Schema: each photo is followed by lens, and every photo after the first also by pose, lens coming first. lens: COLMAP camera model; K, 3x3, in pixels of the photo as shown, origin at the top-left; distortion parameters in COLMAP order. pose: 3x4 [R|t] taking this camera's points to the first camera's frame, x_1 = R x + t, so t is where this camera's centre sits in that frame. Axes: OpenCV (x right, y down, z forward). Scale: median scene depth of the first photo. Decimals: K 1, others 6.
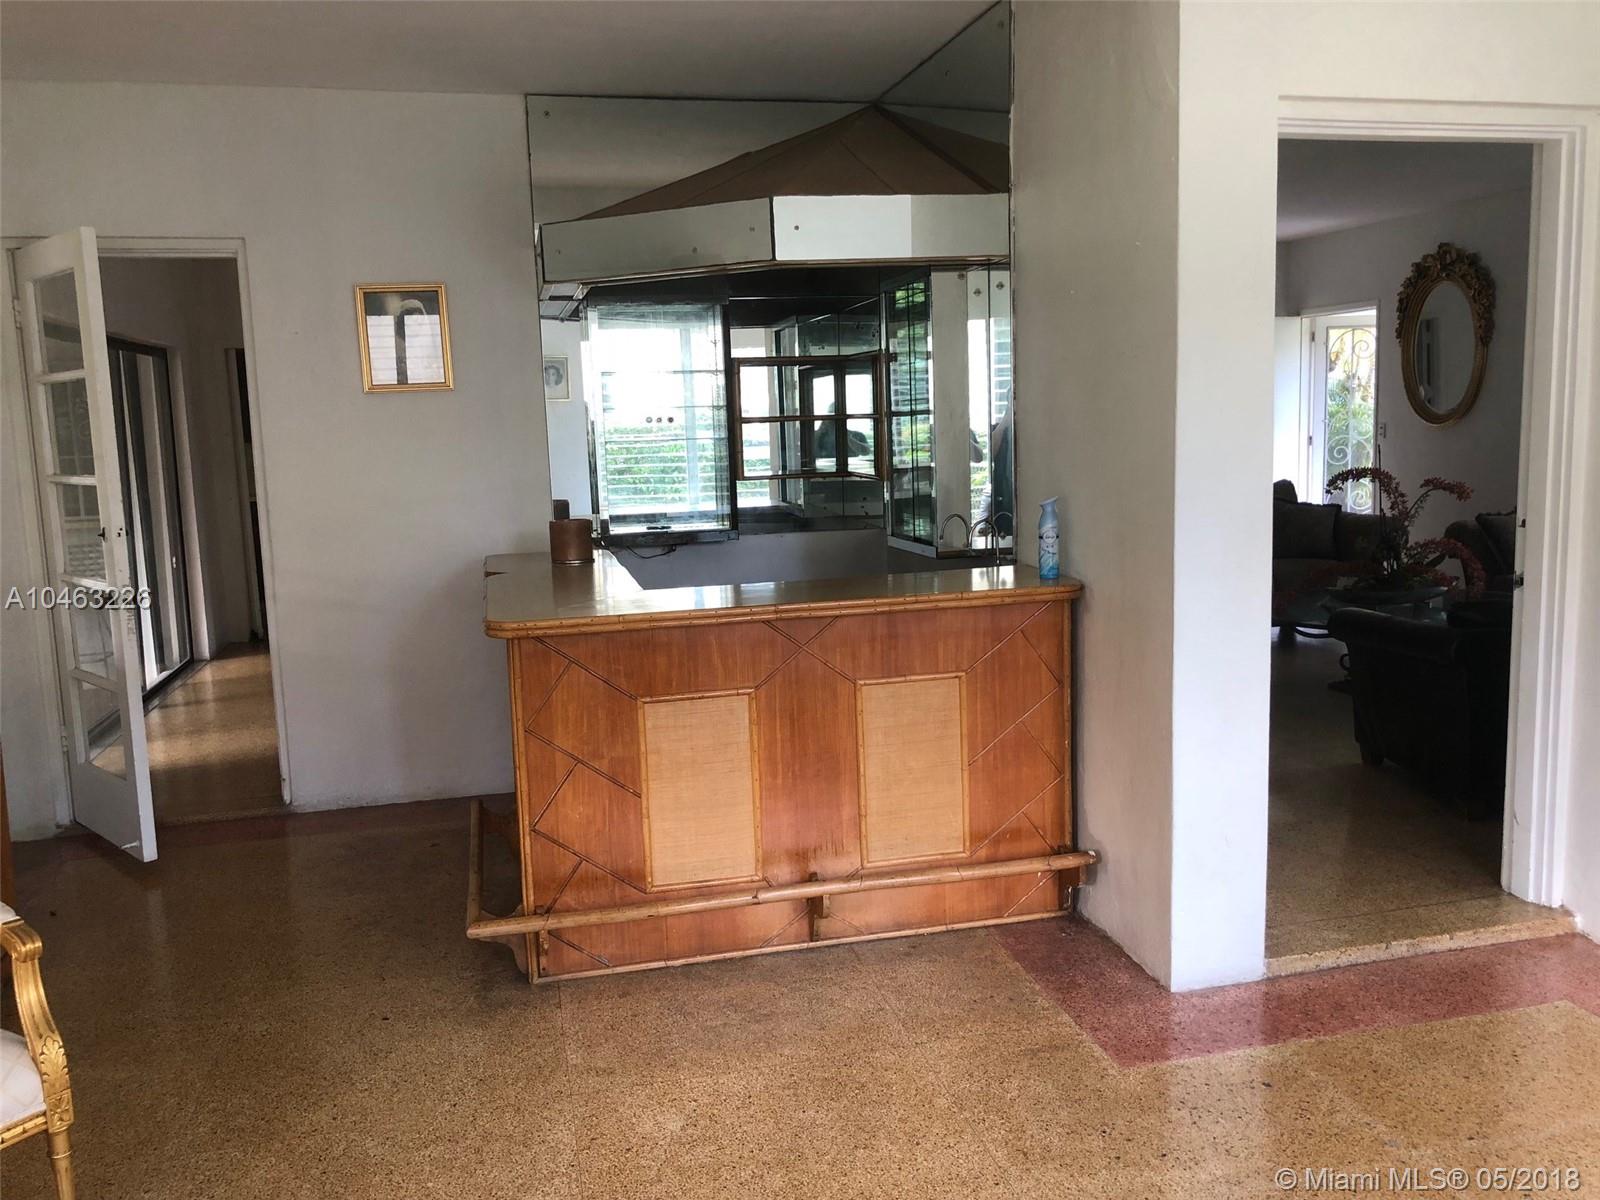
lens RADIAL K [[1317.4, 0, 800.7], [0, 1317.4, 560.6], [0, 0, 1]] dist [0.028508, -0.015111]
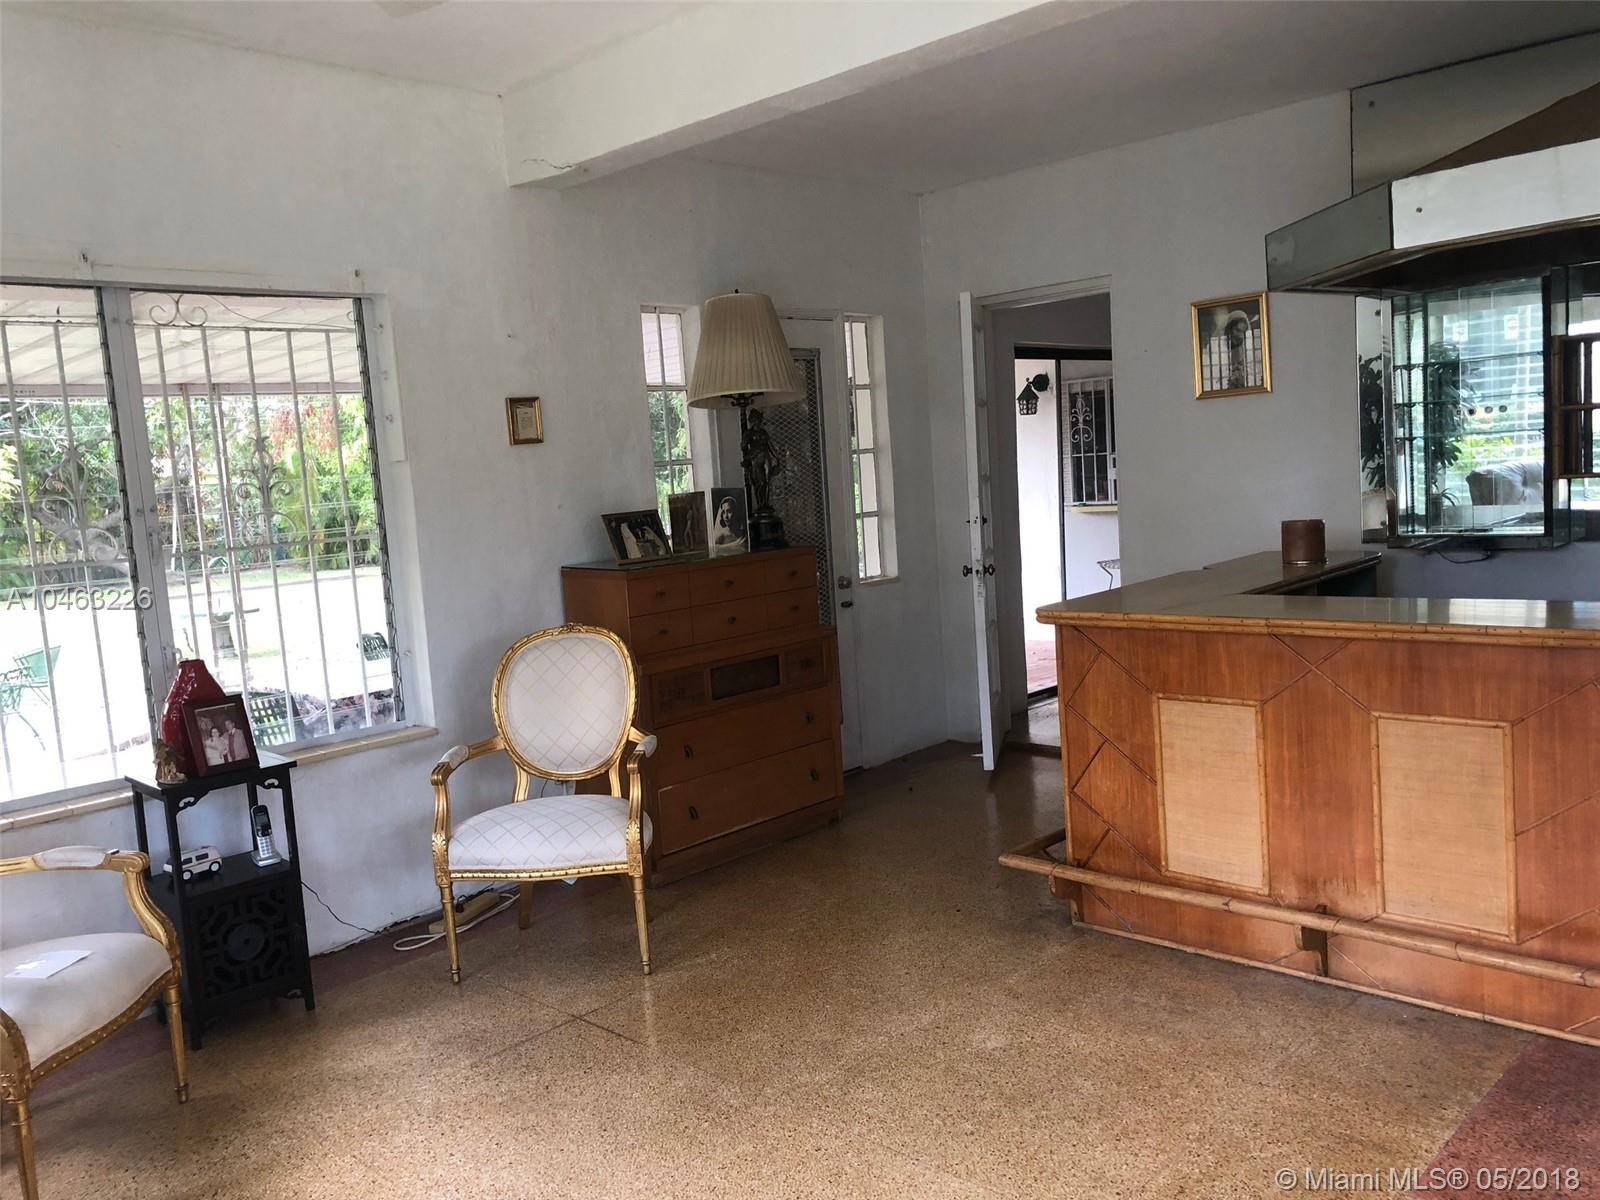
lens RADIAL K [[1306.7, 0, 800.0], [0, 1306.7, 600.0], [0, 0, 1]] dist [-0.006467, -0.011354]
pose [[0.524364, 0.085282, -0.847213, 0.596302], [-0.043034, 0.996355, 0.073659, -0.035390], [0.850406, -0.002166, 0.526123, 0.189967]]
